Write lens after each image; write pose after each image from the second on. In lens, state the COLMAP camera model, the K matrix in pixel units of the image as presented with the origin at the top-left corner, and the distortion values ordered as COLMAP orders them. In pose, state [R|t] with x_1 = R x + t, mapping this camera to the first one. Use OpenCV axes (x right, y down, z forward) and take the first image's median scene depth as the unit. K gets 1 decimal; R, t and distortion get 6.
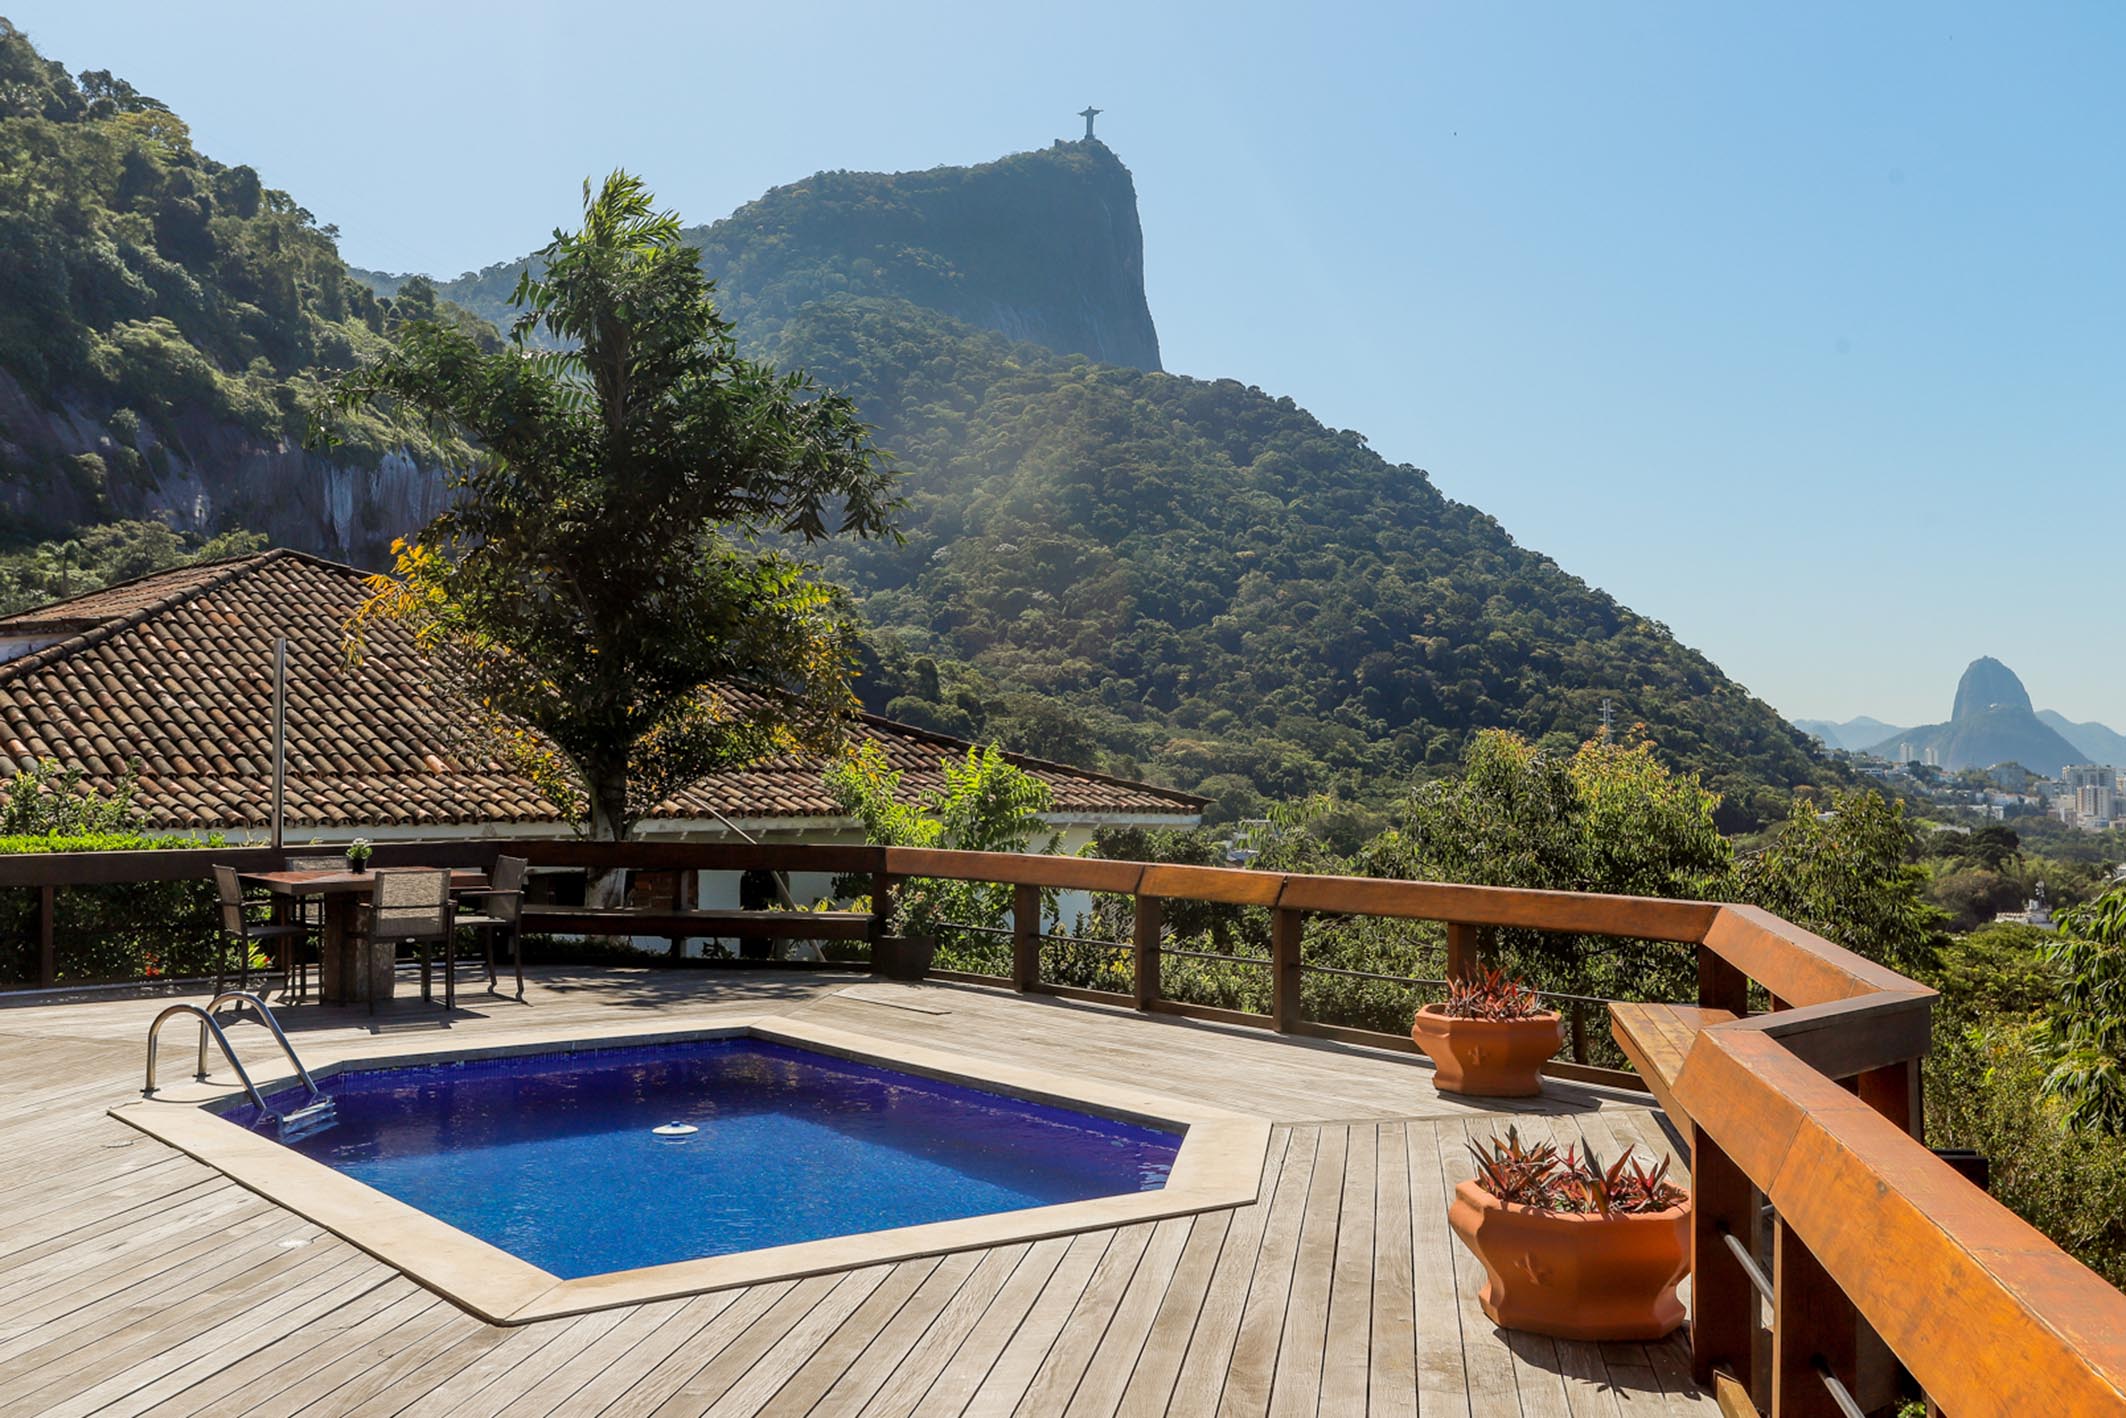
lens RADIAL K [[2225.0, 0, 1063.0], [0, 2225.0, 709.0], [0, 0, 1]] dist [-0.001143, 0.116953]
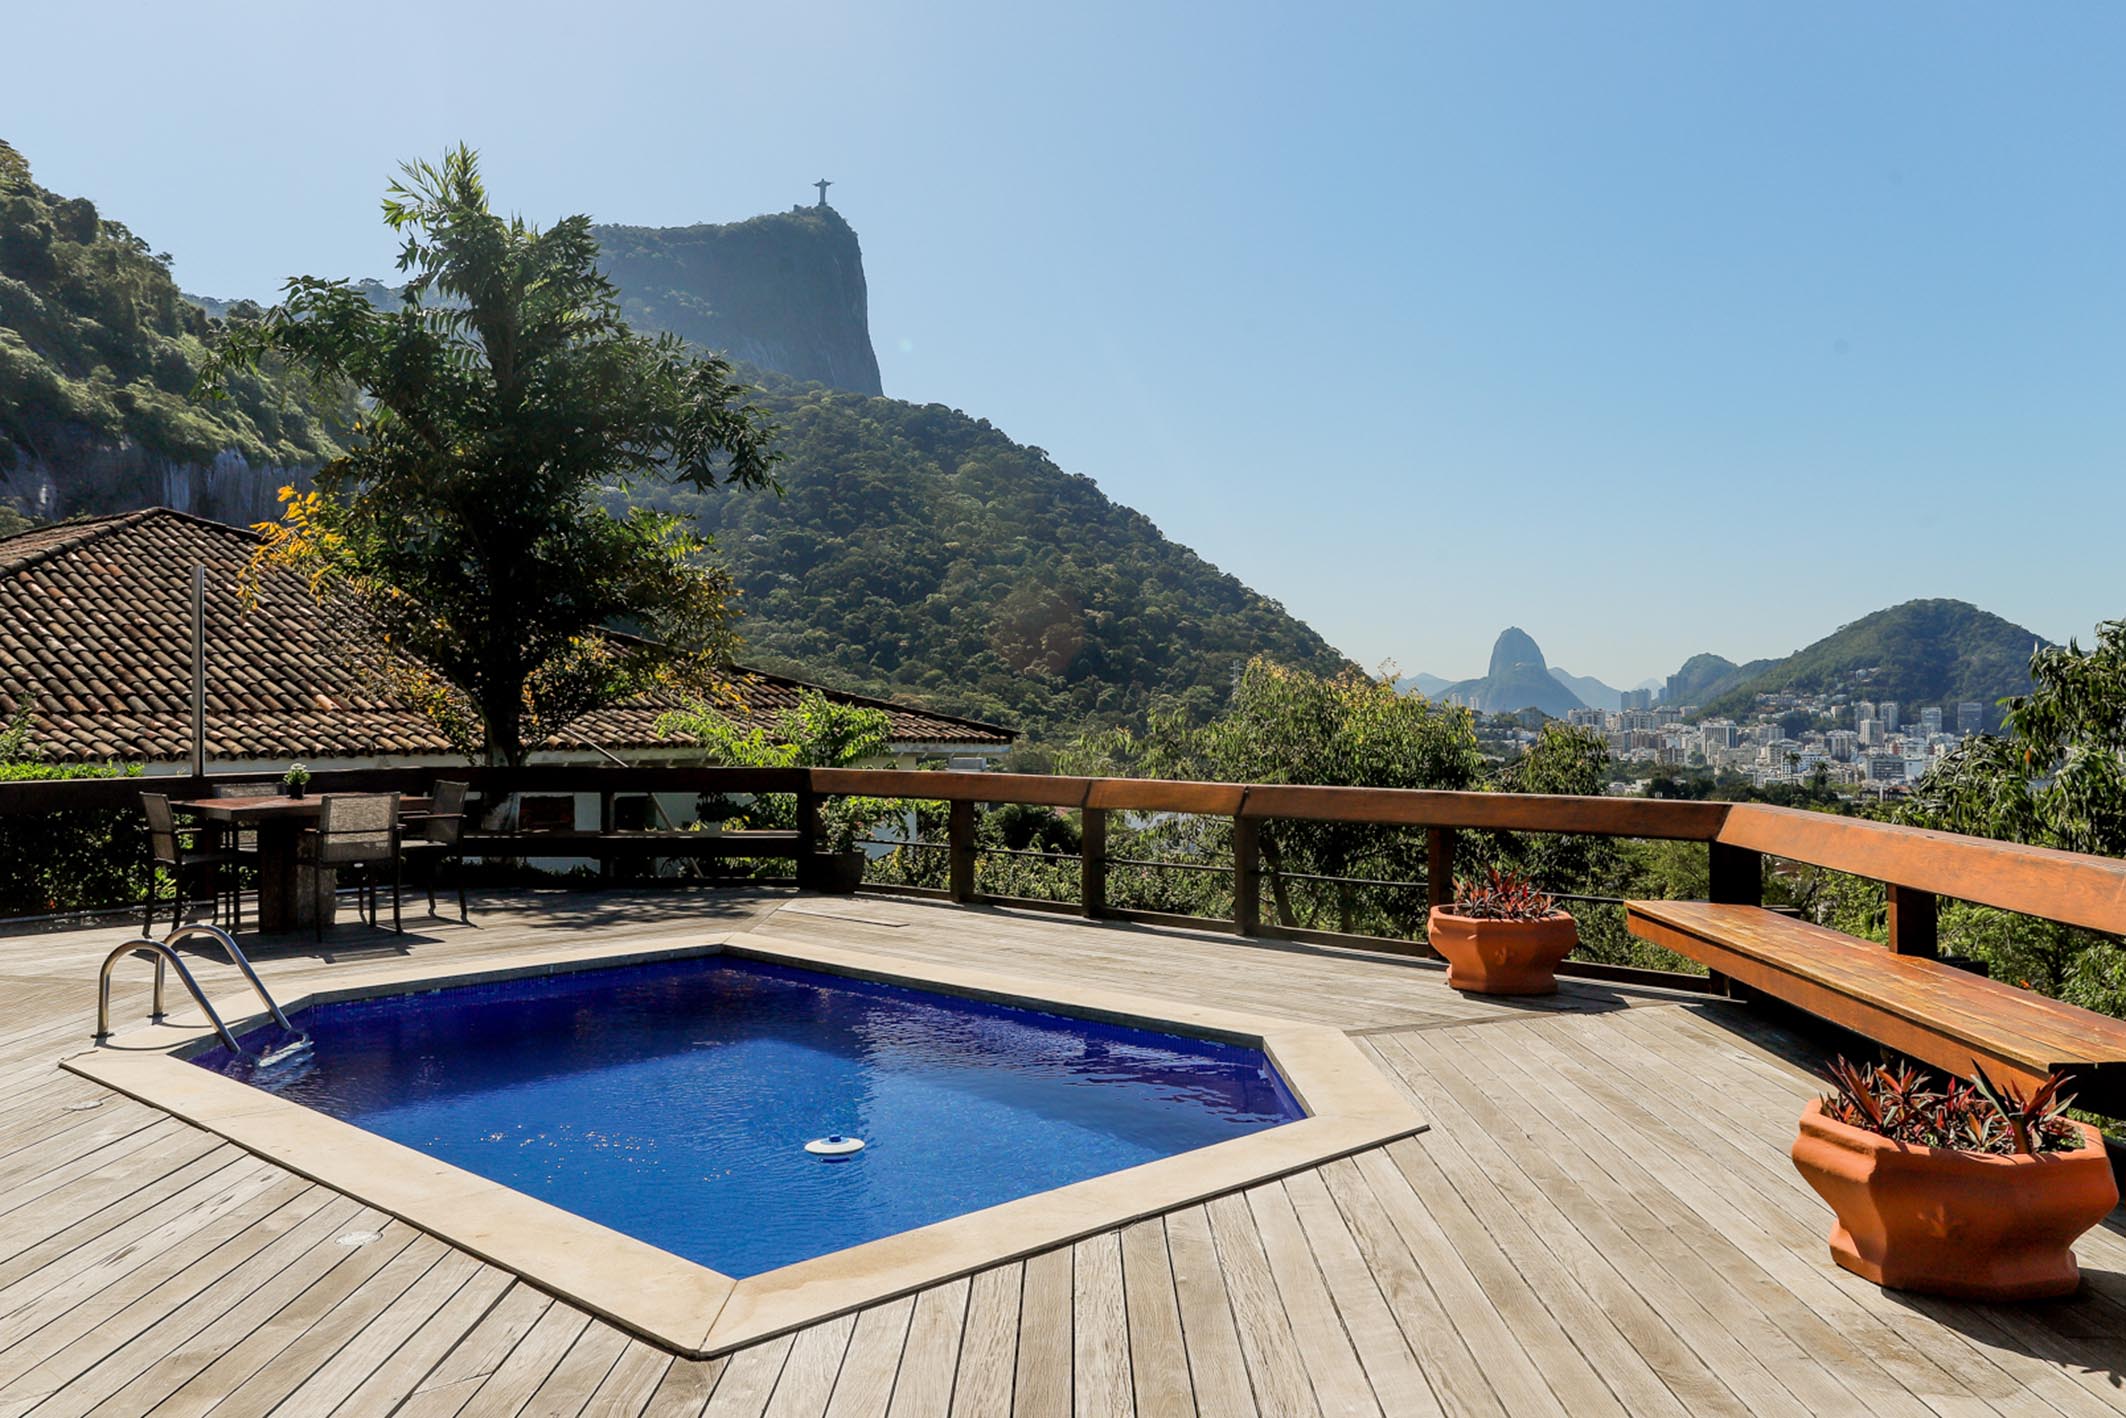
lens RADIAL K [[1766.3, 0, 1063.0], [0, 1766.3, 709.0], [0, 0, 1]] dist [-0.007564, 0.070525]
pose [[0.988493, -0.007462, 0.151084, -0.053633], [0.004241, 0.999757, 0.021631, 0.009967], [-0.151208, -0.020742, 0.988284, 0.094869]]
